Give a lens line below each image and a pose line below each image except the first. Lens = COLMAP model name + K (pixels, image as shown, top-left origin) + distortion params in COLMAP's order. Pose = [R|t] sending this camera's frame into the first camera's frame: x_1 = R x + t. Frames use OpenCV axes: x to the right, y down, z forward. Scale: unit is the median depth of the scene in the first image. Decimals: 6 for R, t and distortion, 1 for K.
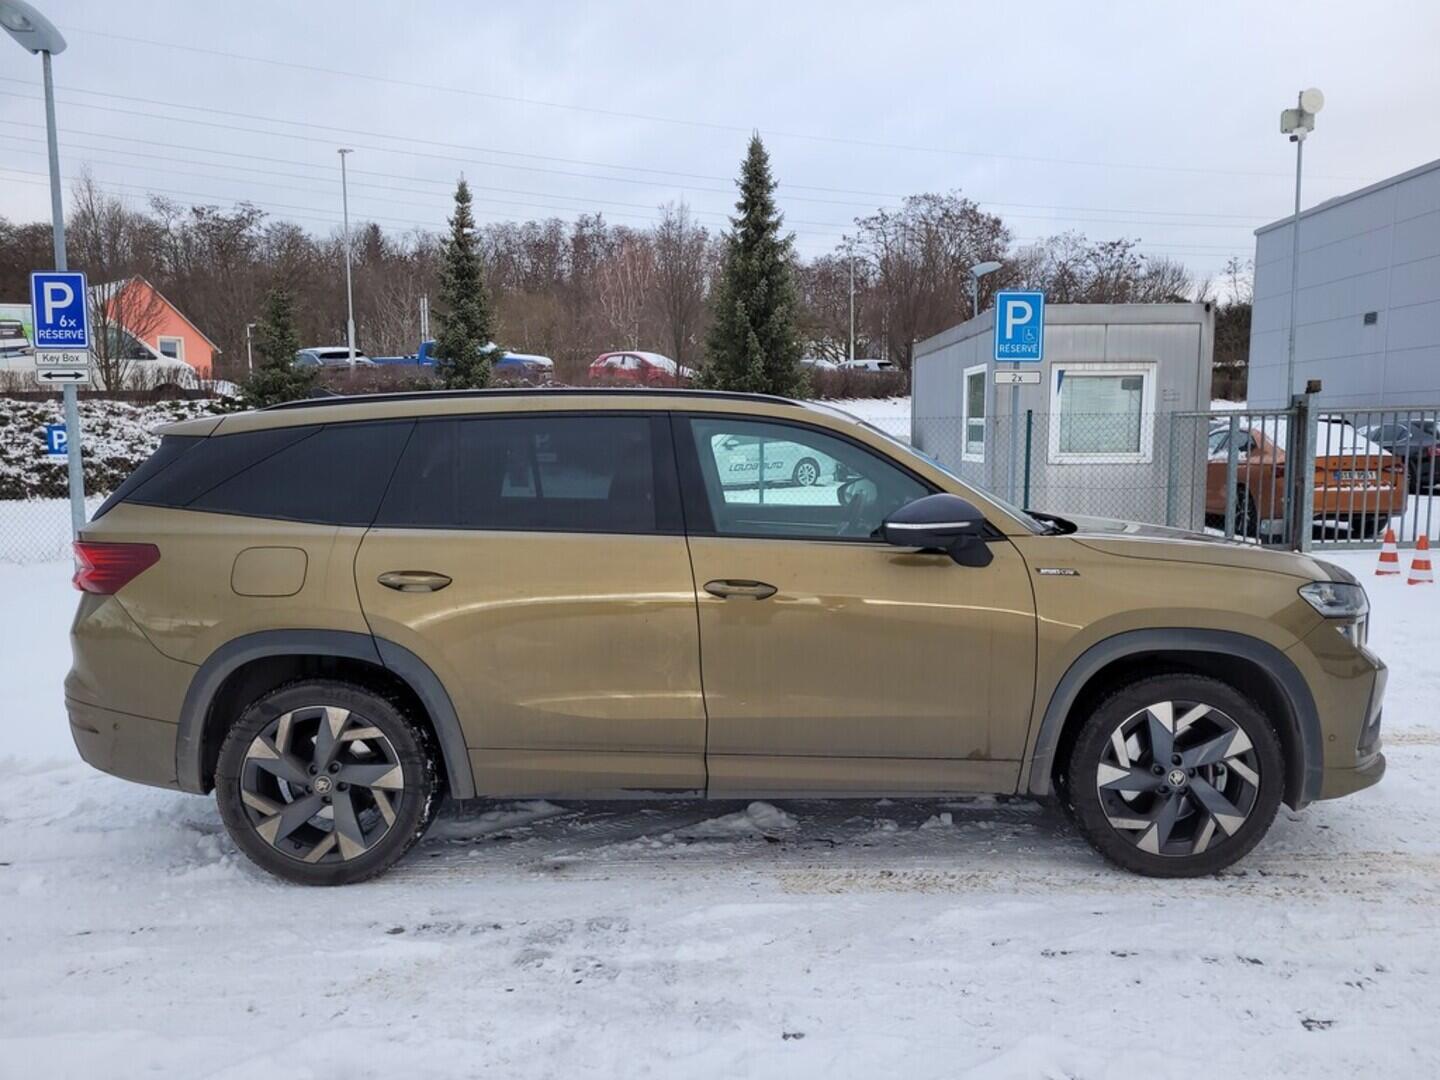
lens RADIAL K [[1129.8, 0, 682.0], [0, 1129.8, 540.2], [0, 0, 1]] dist [0.069283, -0.060064]
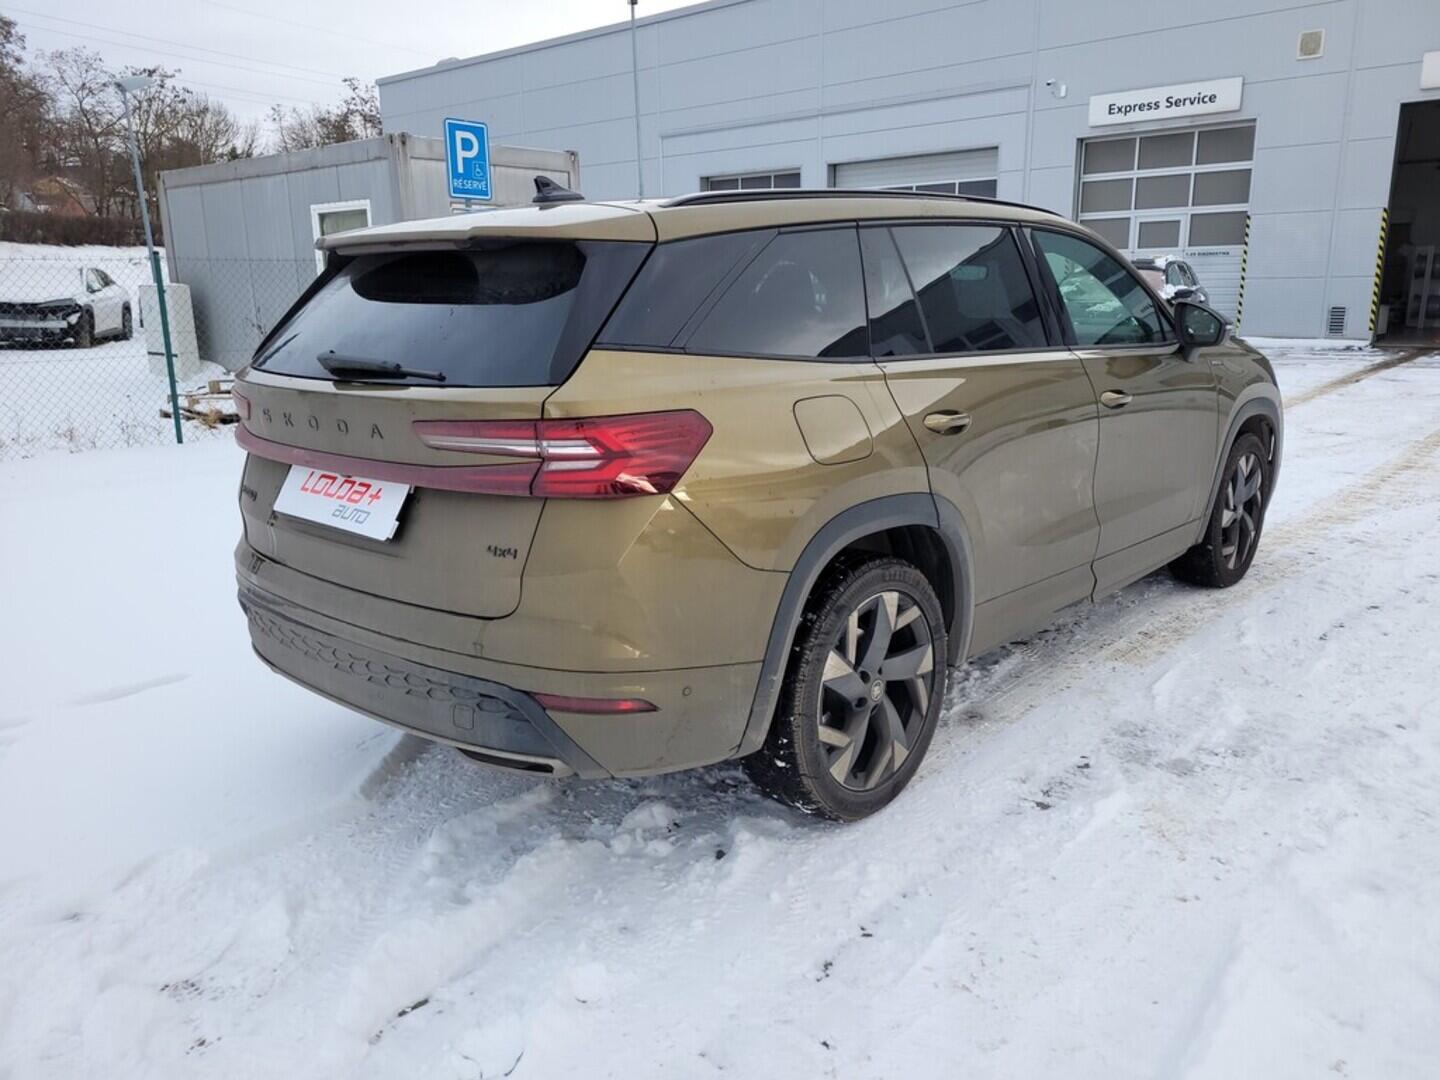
lens RADIAL K [[1140.5, 0, 789.9], [0, 1140.5, 539.7], [0, 0, 1]] dist [0.069400, -0.061125]
pose [[0.624544, -0.176985, 0.760672, -0.227136], [0.086354, 0.983661, 0.157967, -0.005055], [-0.776201, -0.032970, 0.629623, 0.131873]]
